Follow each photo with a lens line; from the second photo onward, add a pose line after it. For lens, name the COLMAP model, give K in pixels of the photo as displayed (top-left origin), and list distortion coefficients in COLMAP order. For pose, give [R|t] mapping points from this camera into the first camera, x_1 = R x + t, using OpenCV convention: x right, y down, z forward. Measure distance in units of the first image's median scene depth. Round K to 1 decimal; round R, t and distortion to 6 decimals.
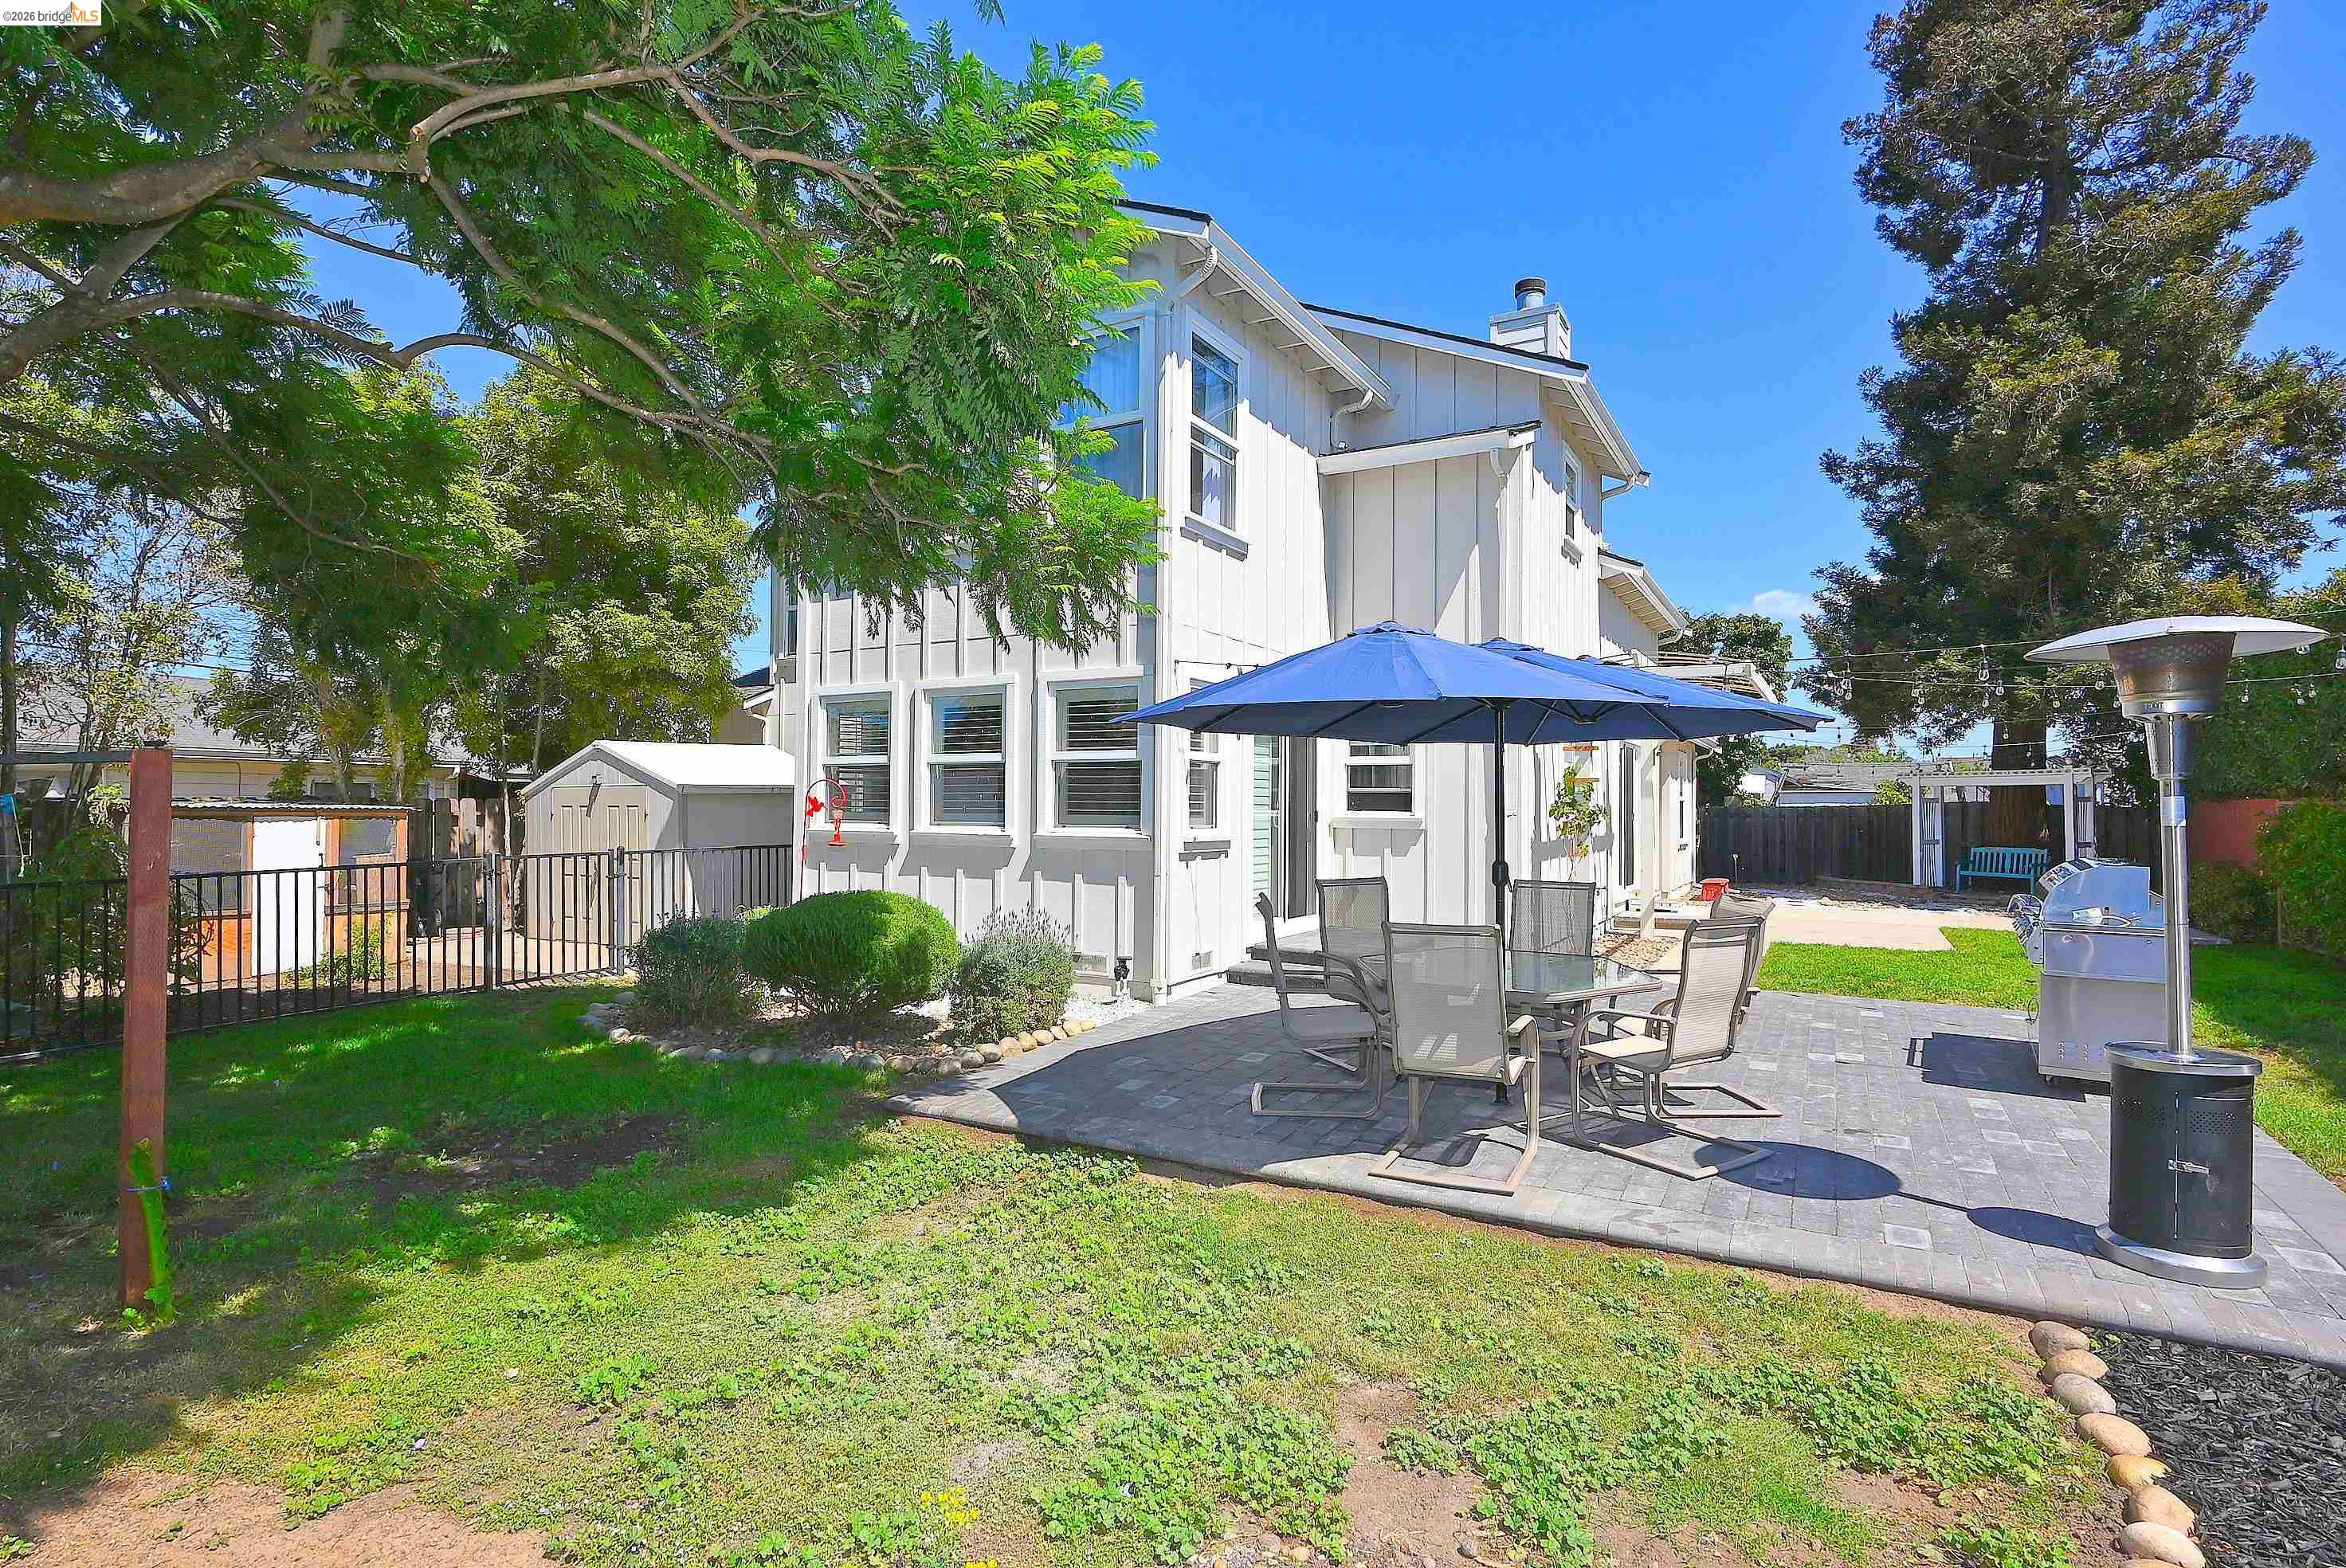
lens RADIAL K [[1159.1, 0, 1173.0], [0, 1159.1, 784.0], [0, 0, 1]] dist [-0.002423, 0.001726]
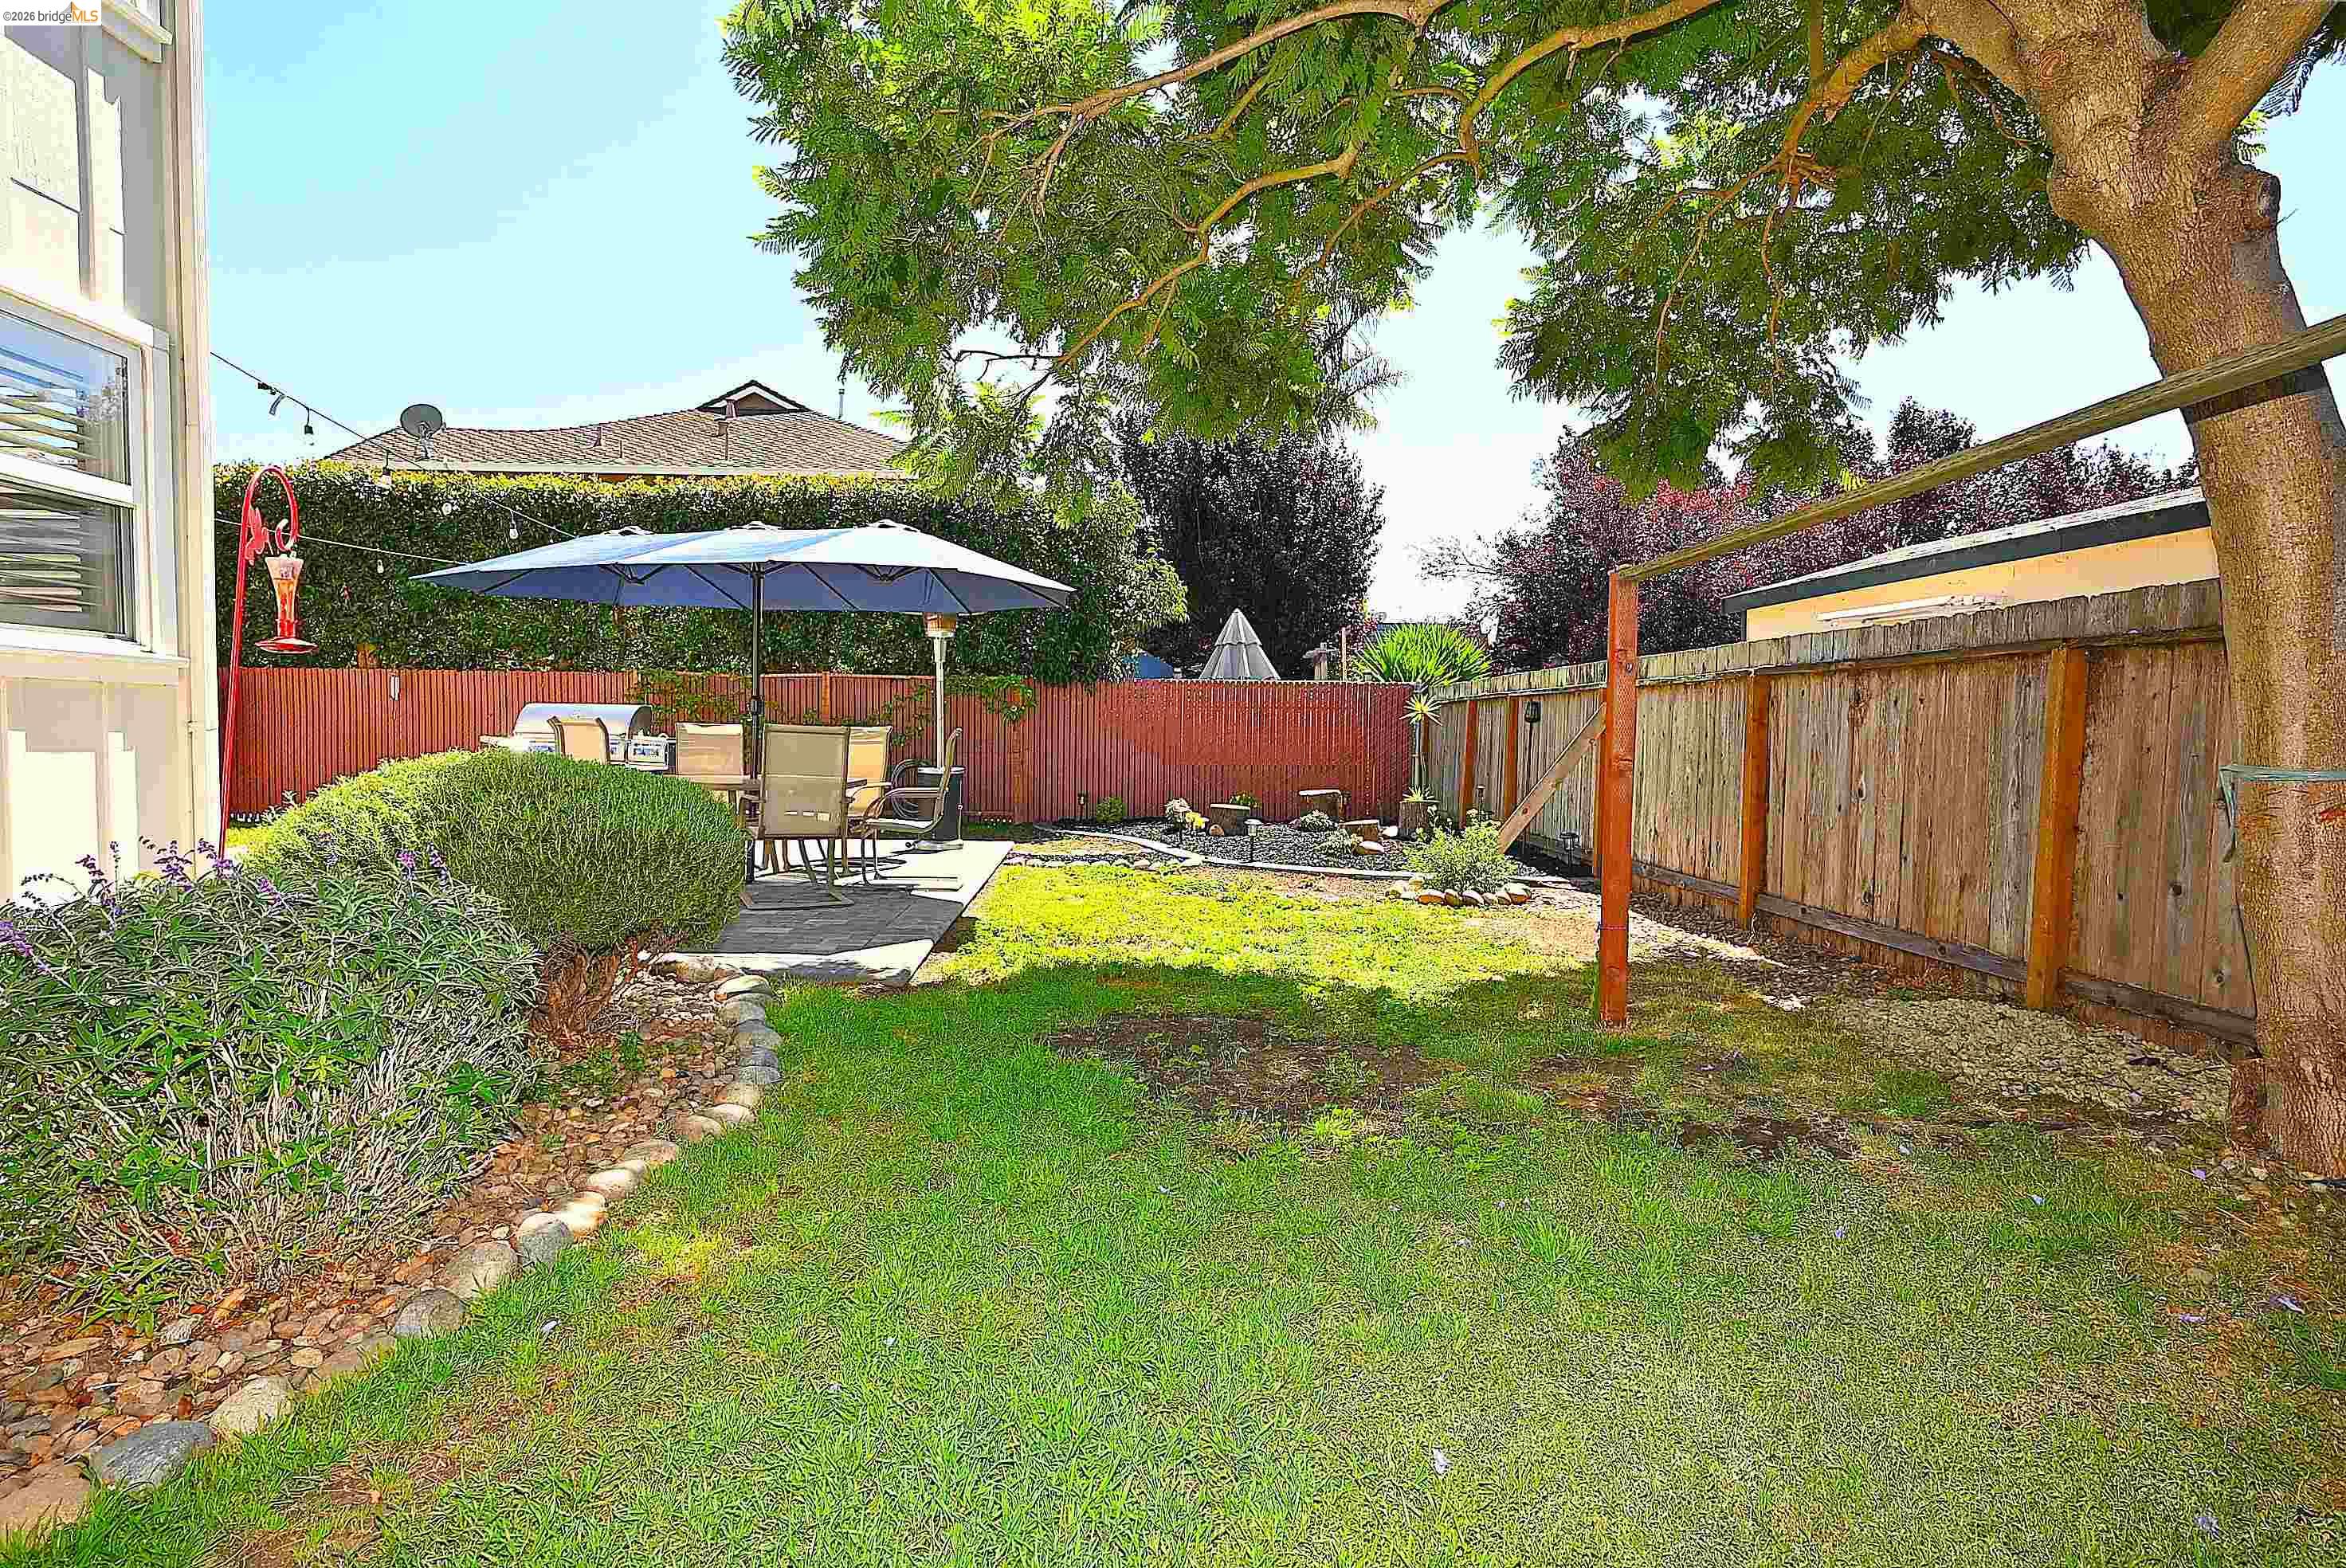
lens RADIAL K [[1171.7, 0, 1173.0], [0, 1171.7, 784.0], [0, 0, 1]] dist [0.000725, 0.000454]
pose [[-0.551059, -0.048262, 0.833070, -0.719259], [-0.028147, 0.998833, 0.039247, 0.067531], [-0.833992, -0.001821, -0.551774, 0.900494]]
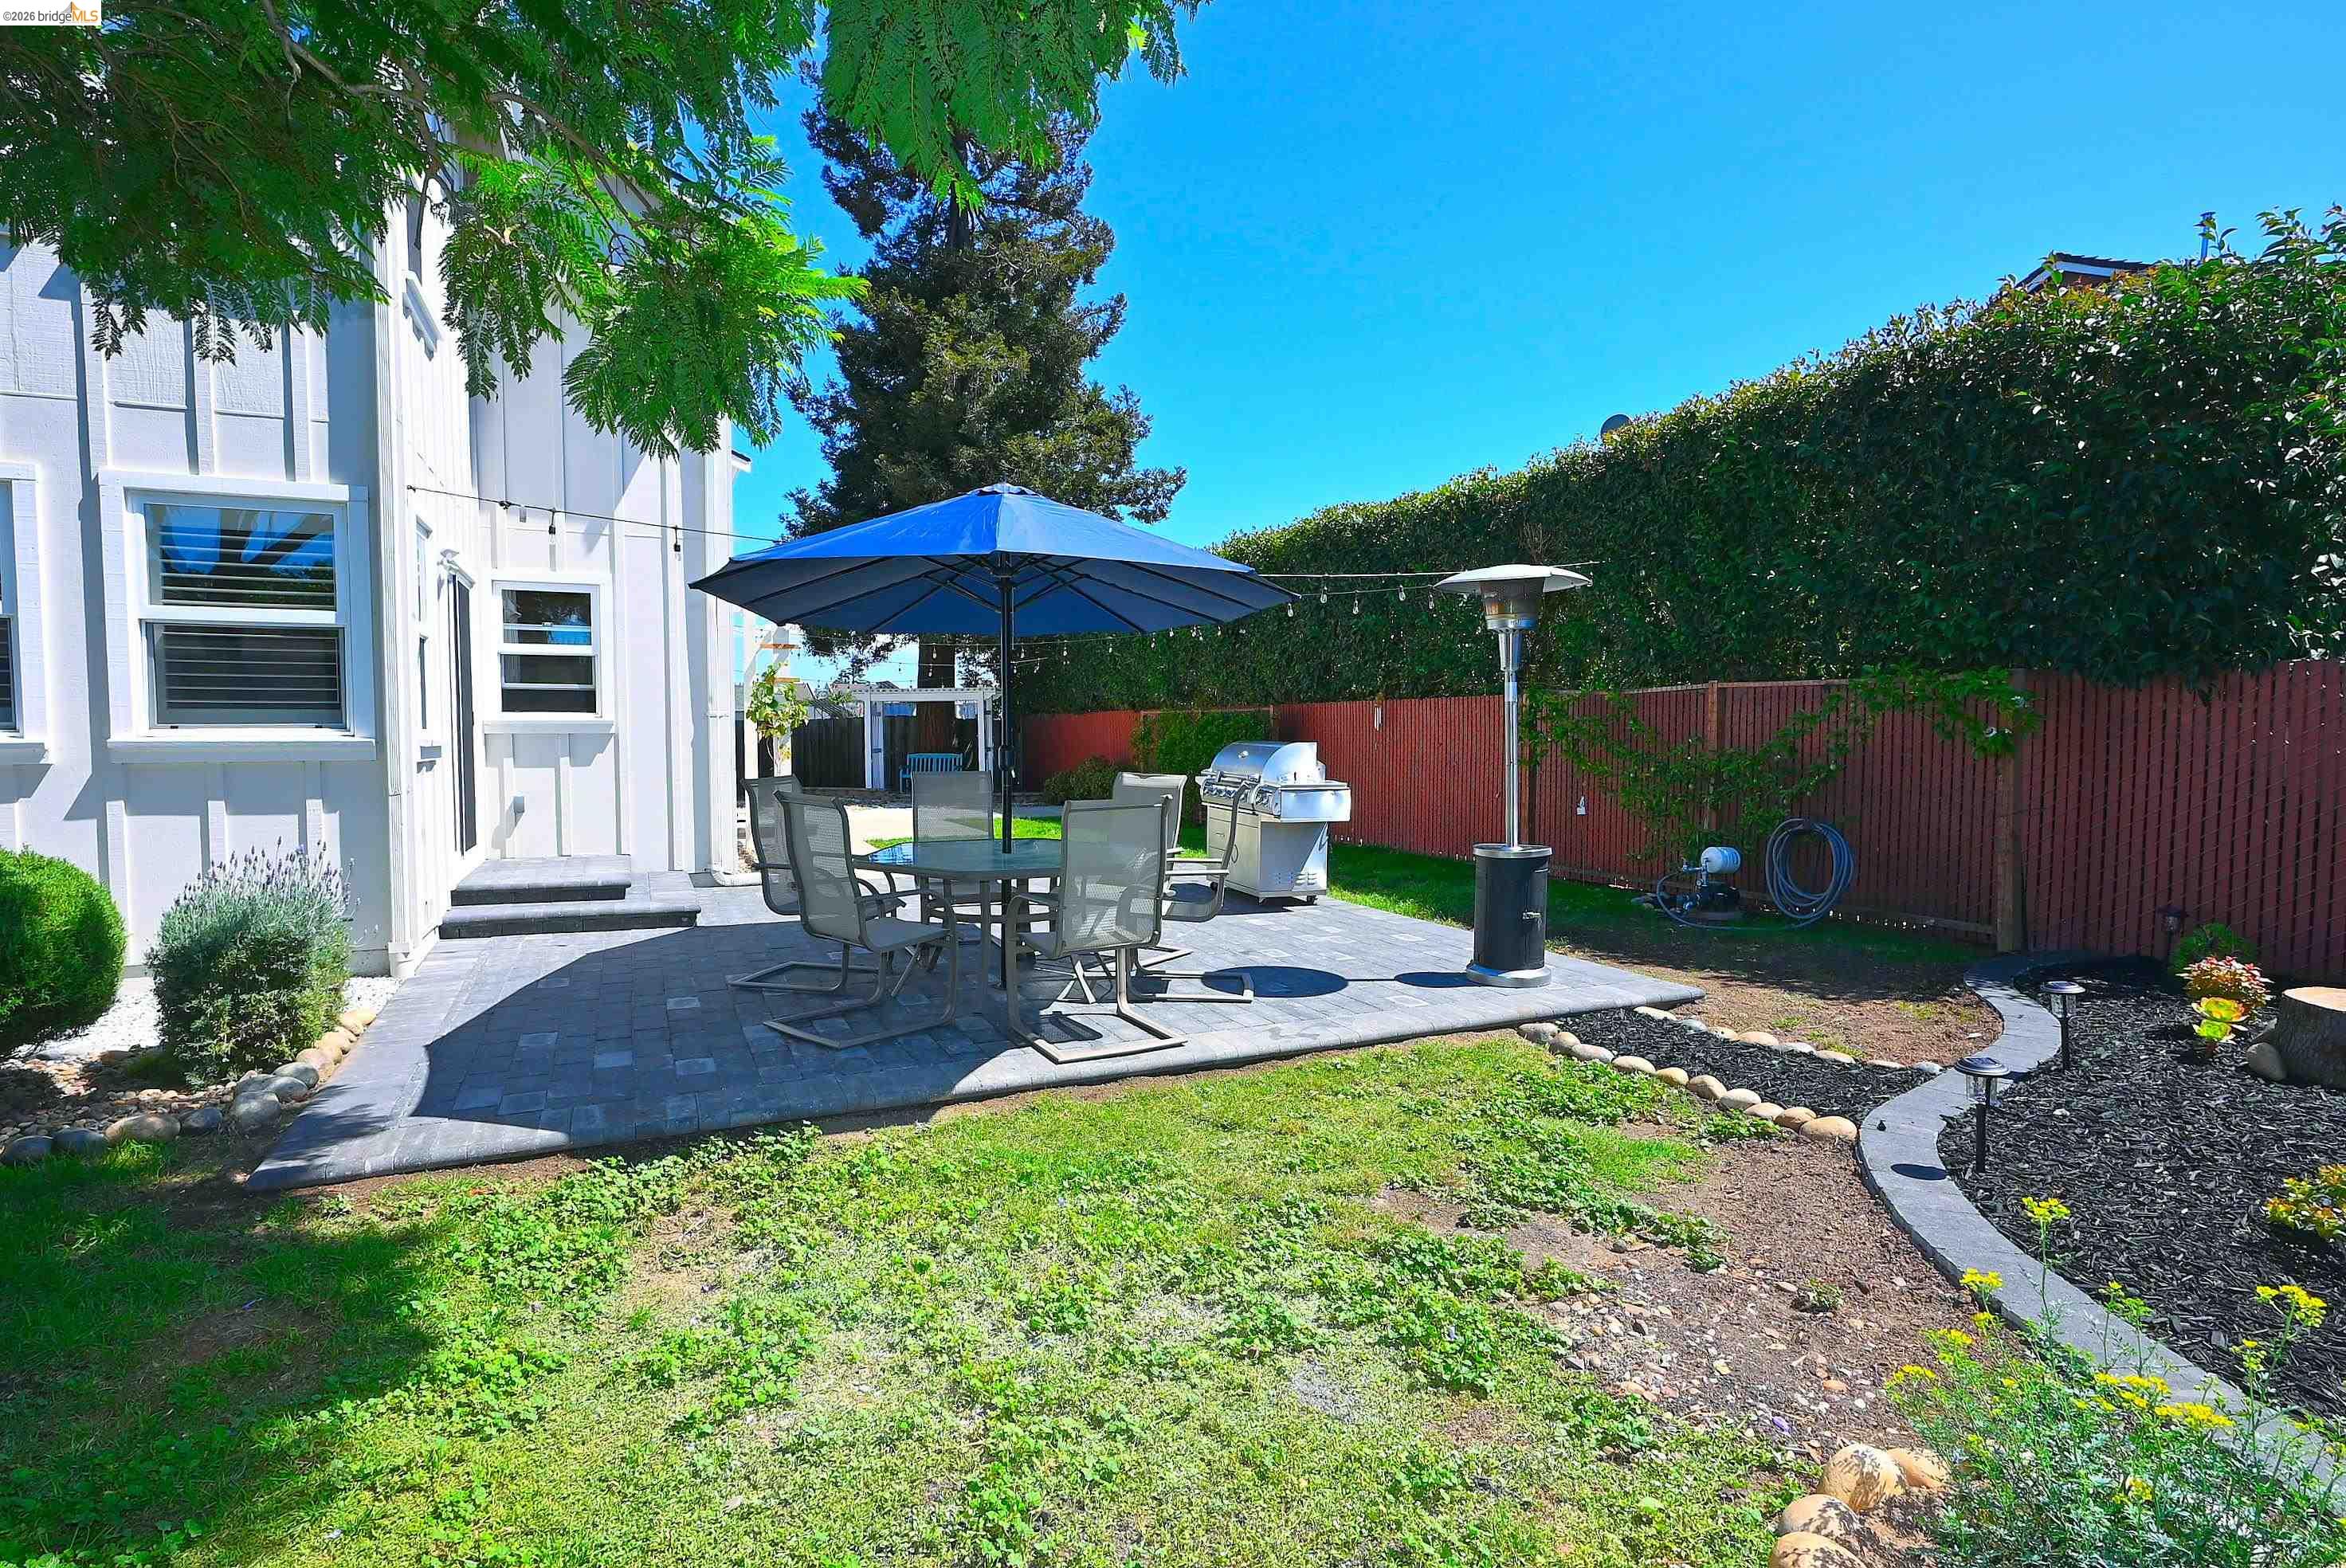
lens RADIAL K [[1196.7, 0, 1173.0], [0, 1196.7, 784.0], [0, 0, 1]] dist [-0.004787, -0.000797]
pose [[0.580578, -0.043233, 0.813056, -0.315753], [-0.008800, 0.998198, 0.059361, 0.025540], [-0.814157, -0.041619, 0.579151, 0.197918]]
